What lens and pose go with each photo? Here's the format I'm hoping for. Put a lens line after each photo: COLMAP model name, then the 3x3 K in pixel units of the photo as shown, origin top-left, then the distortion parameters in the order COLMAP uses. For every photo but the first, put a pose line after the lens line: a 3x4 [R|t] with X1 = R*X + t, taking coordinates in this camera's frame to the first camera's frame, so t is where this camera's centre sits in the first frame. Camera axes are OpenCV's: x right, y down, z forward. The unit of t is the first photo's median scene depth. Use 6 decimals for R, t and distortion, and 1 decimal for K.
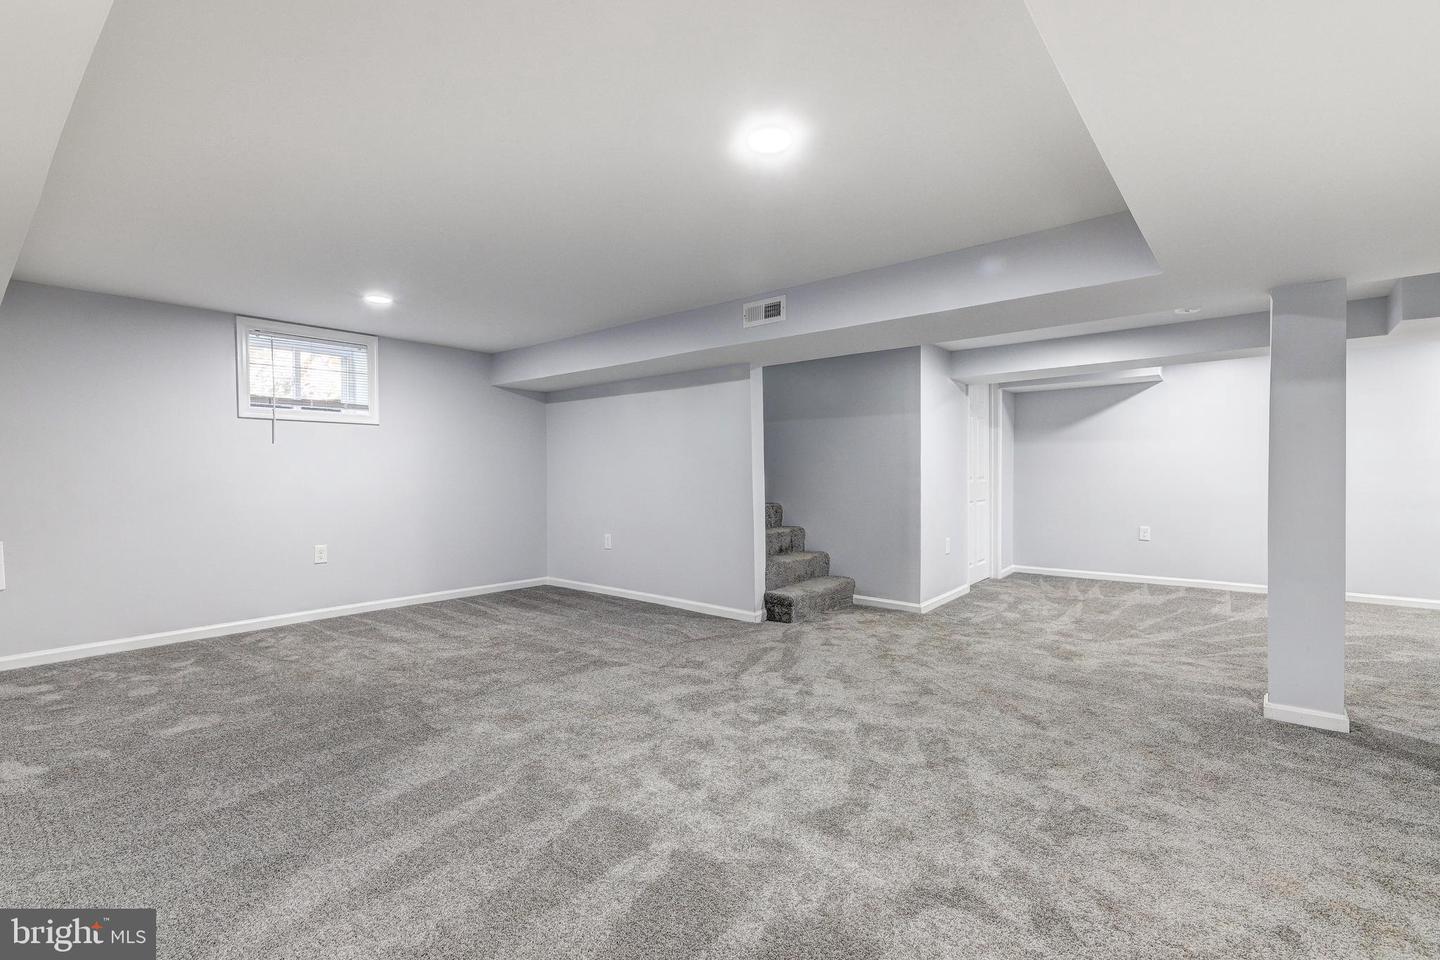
lens RADIAL K [[640.9, 0, 718.9], [0, 640.9, 482.0], [0, 0, 1]] dist [0.004683, -0.003593]
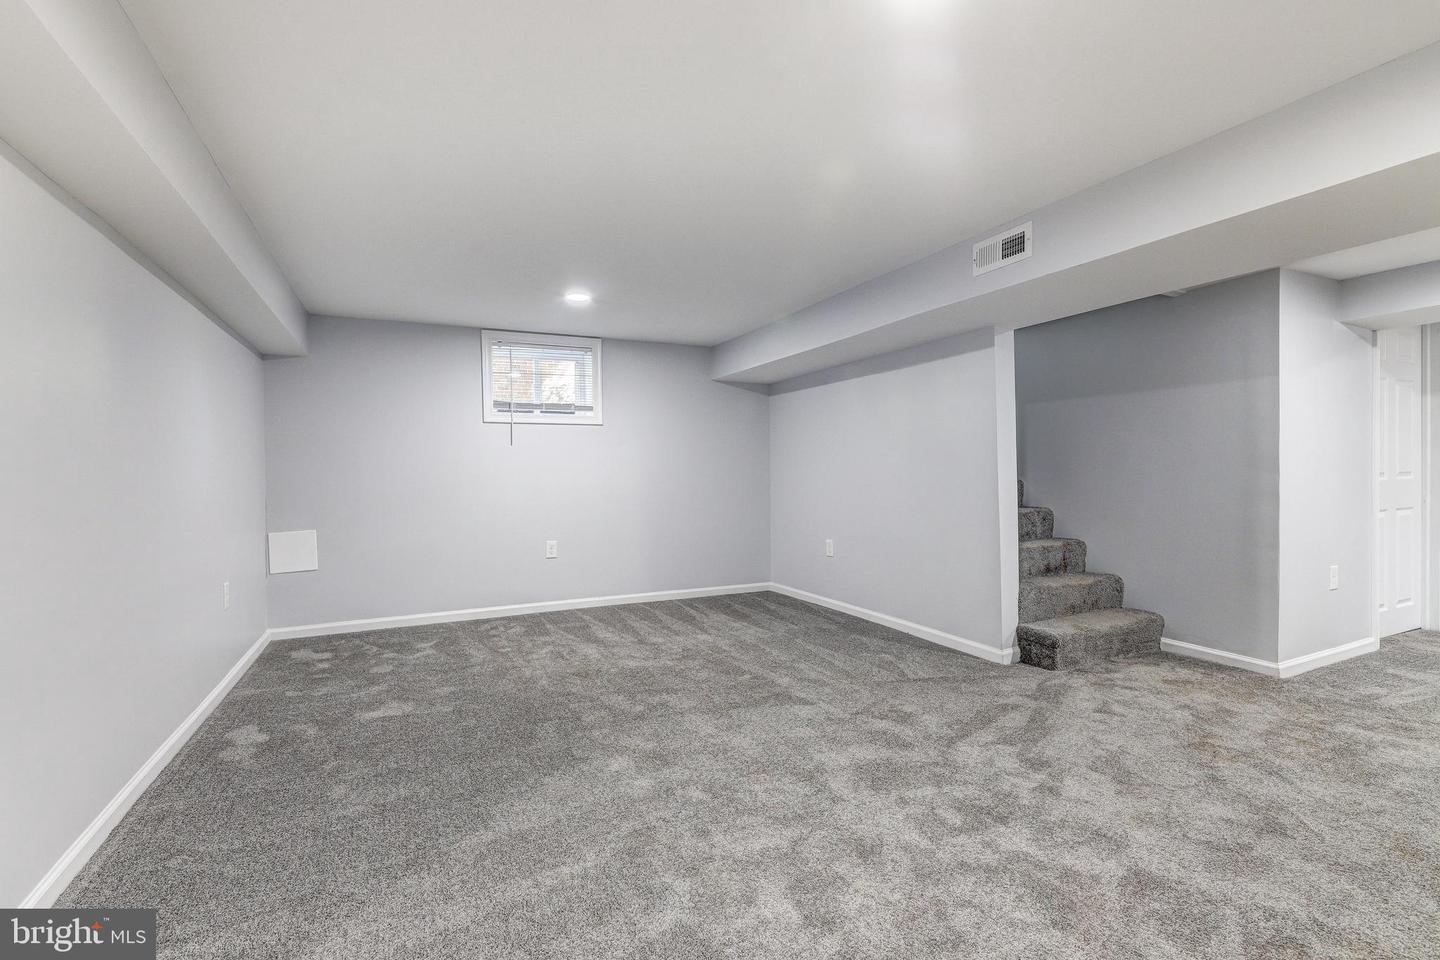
lens RADIAL K [[640.9, 0, 718.9], [0, 640.9, 482.0], [0, 0, 1]] dist [0.004683, -0.003593]
pose [[0.906845, 0.000134, -0.421463, 0.087109], [0.001965, 0.999988, 0.004546, -0.003024], [0.421459, -0.004950, 0.906834, 0.193586]]
